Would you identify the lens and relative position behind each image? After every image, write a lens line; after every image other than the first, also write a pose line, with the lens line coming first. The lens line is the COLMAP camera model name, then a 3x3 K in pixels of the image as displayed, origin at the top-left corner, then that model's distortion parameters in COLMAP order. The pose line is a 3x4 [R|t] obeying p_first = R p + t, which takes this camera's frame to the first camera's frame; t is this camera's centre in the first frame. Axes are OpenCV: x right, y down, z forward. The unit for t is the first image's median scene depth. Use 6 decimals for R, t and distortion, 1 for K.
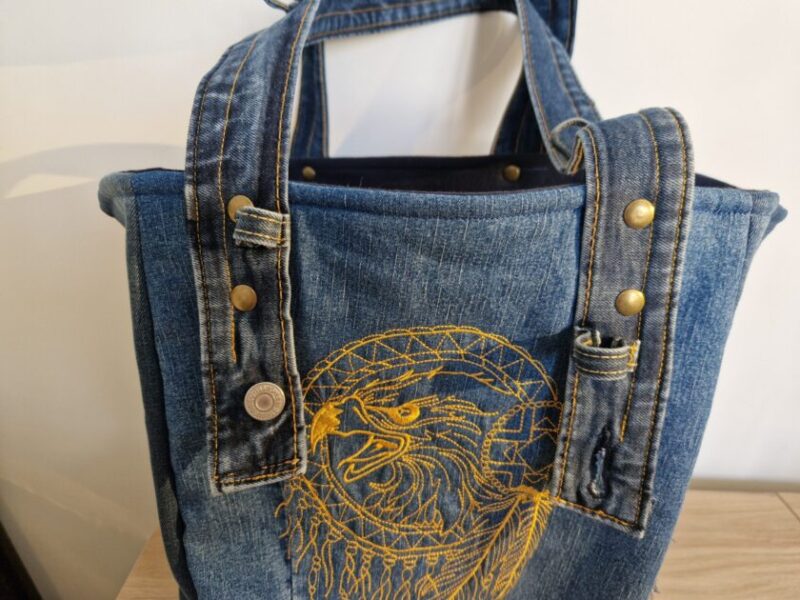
lens RADIAL K [[535.2, 0, 399.3], [0, 535.2, 246.7], [0, 0, 1]] dist [0.003225, 0.000203]
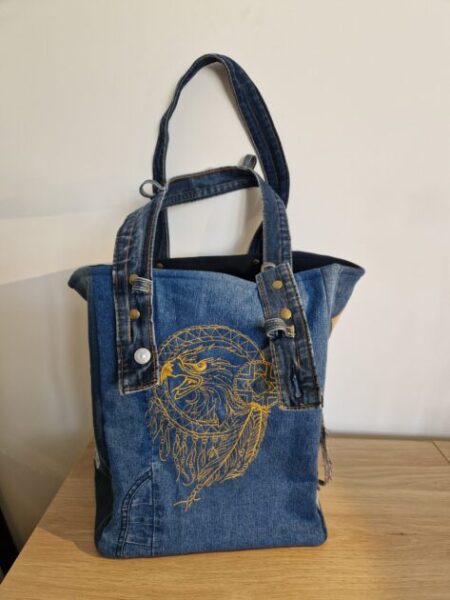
lens RADIAL K [[401.4, 0, 225.0], [0, 401.4, 300.0], [0, 0, 1]] dist [0.003225, 0.000203]
pose [[0.999944, -0.010535, 0.000499, 0.131752], [0.010538, 0.995912, -0.089715, 0.191438], [0.000448, 0.089715, 0.995967, -0.857527]]
